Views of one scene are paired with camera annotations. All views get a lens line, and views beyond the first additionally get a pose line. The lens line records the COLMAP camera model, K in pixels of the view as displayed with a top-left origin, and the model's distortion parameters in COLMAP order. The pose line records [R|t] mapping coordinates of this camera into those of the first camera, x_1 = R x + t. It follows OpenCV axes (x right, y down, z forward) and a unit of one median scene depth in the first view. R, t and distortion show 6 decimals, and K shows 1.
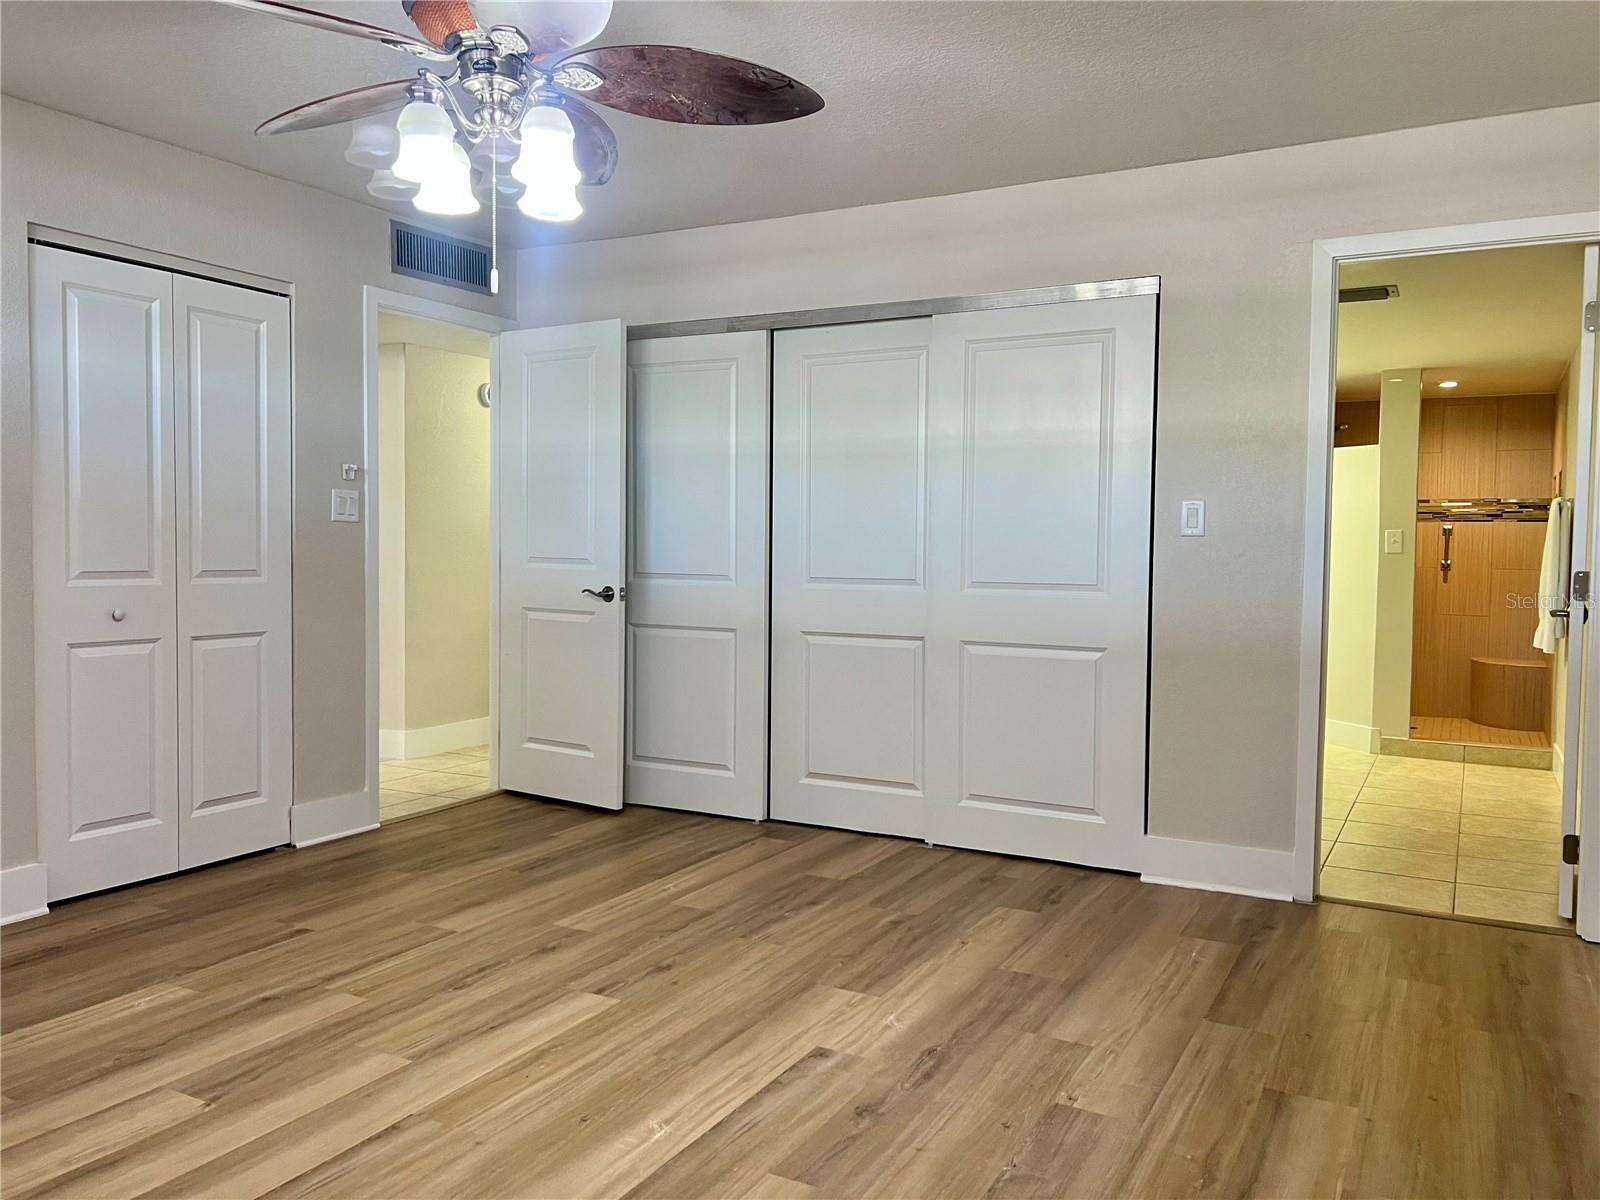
lens RADIAL K [[1215.4, 0, 807.8], [0, 1215.4, 602.7], [0, 0, 1]] dist [0.053898, -0.058482]
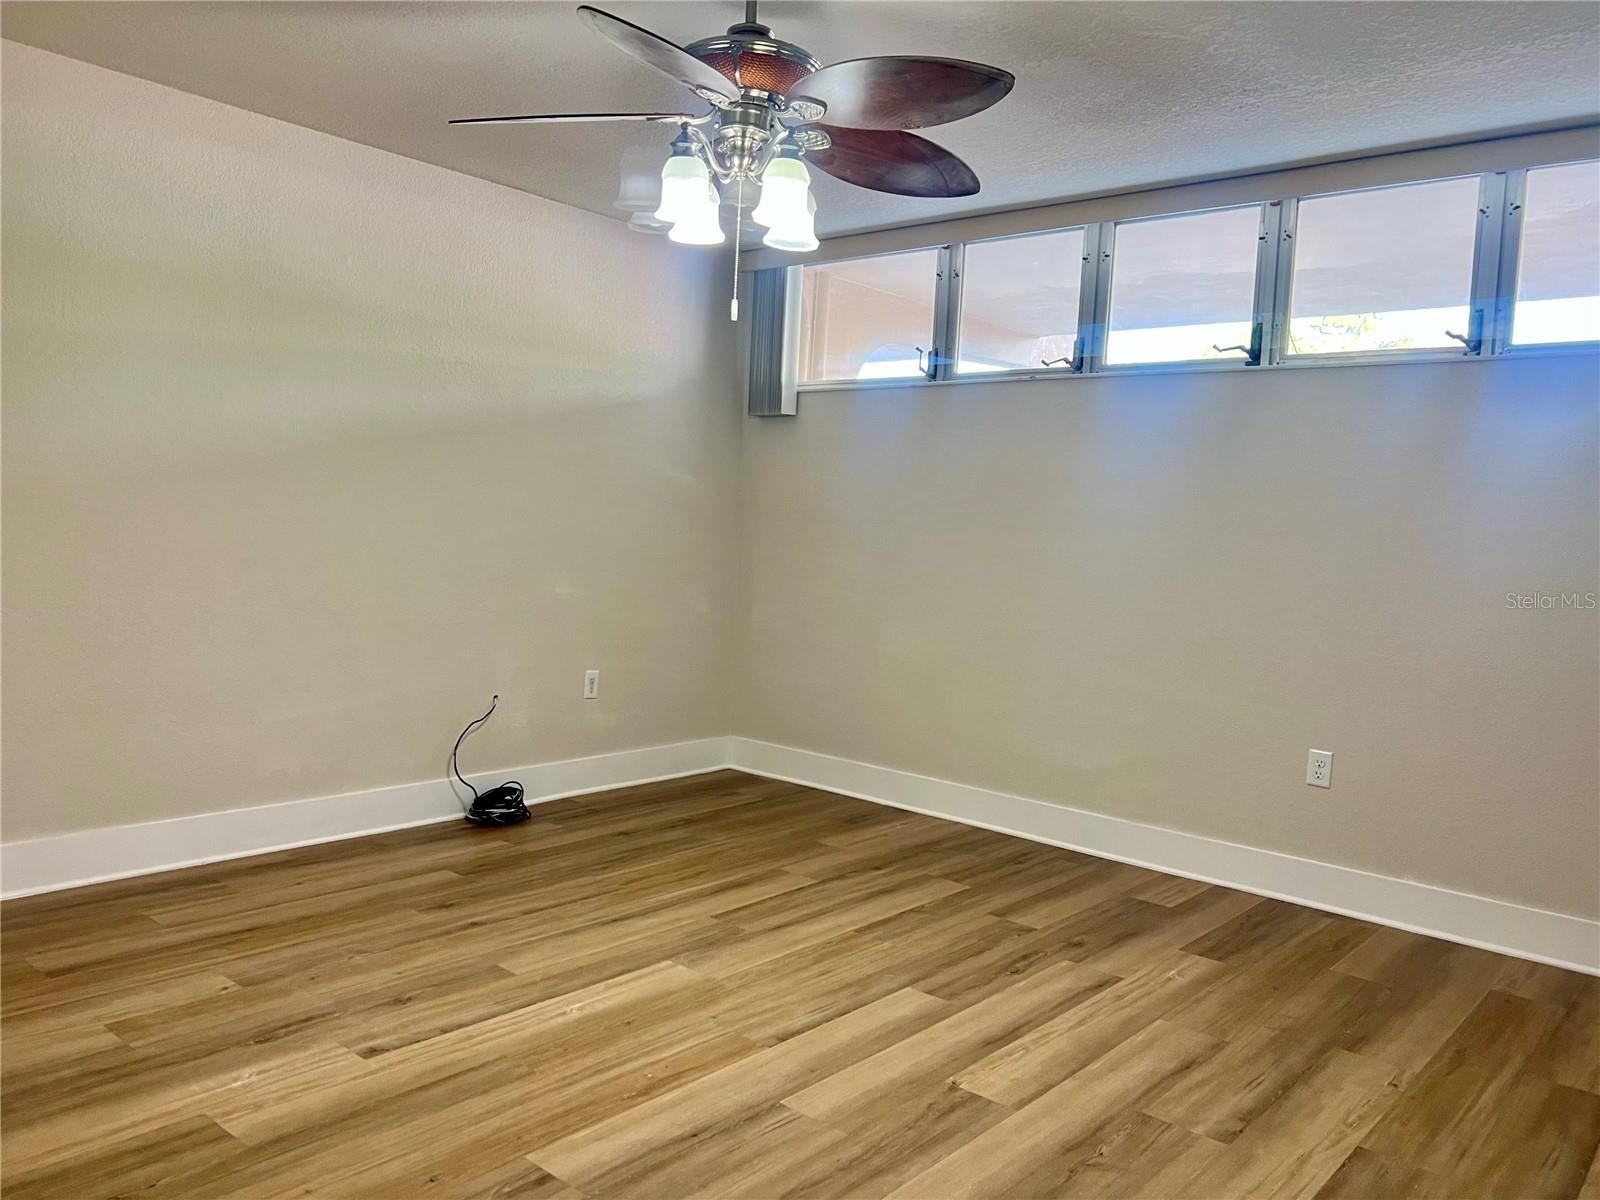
lens RADIAL K [[1225.9, 0, 756.7], [0, 1225.9, 593.8], [0, 0, 1]] dist [0.010534, 0.004329]
pose [[-0.968753, -0.074461, 0.236585, -0.455900], [-0.047705, 0.992000, 0.116876, -0.111730], [-0.243395, 0.101937, -0.964556, 1.709815]]
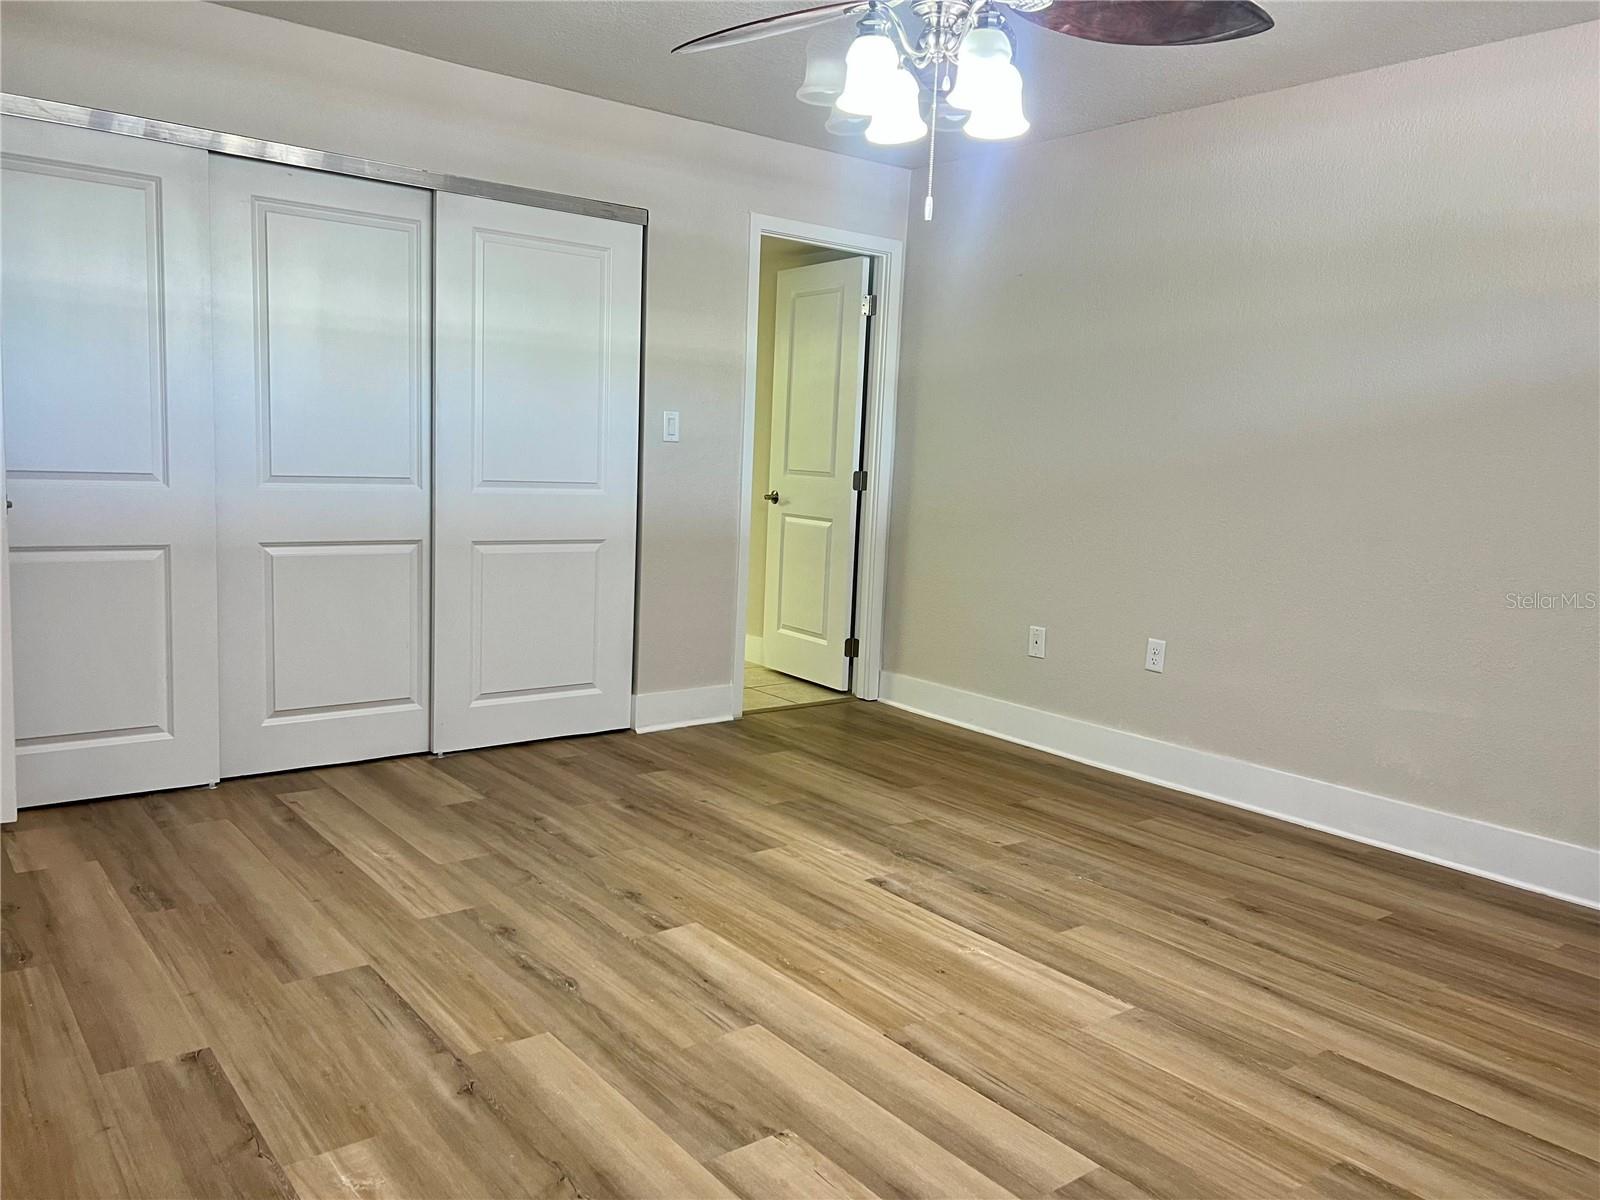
lens RADIAL K [[1204.9, 0, 804.3], [0, 1204.9, 595.8], [0, 0, 1]] dist [0.055668, -0.073016]
pose [[0.401371, -0.107326, 0.909605, -1.013233], [0.012843, 0.993673, 0.111578, -0.046802], [-0.915825, -0.033103, 0.400210, 0.556633]]
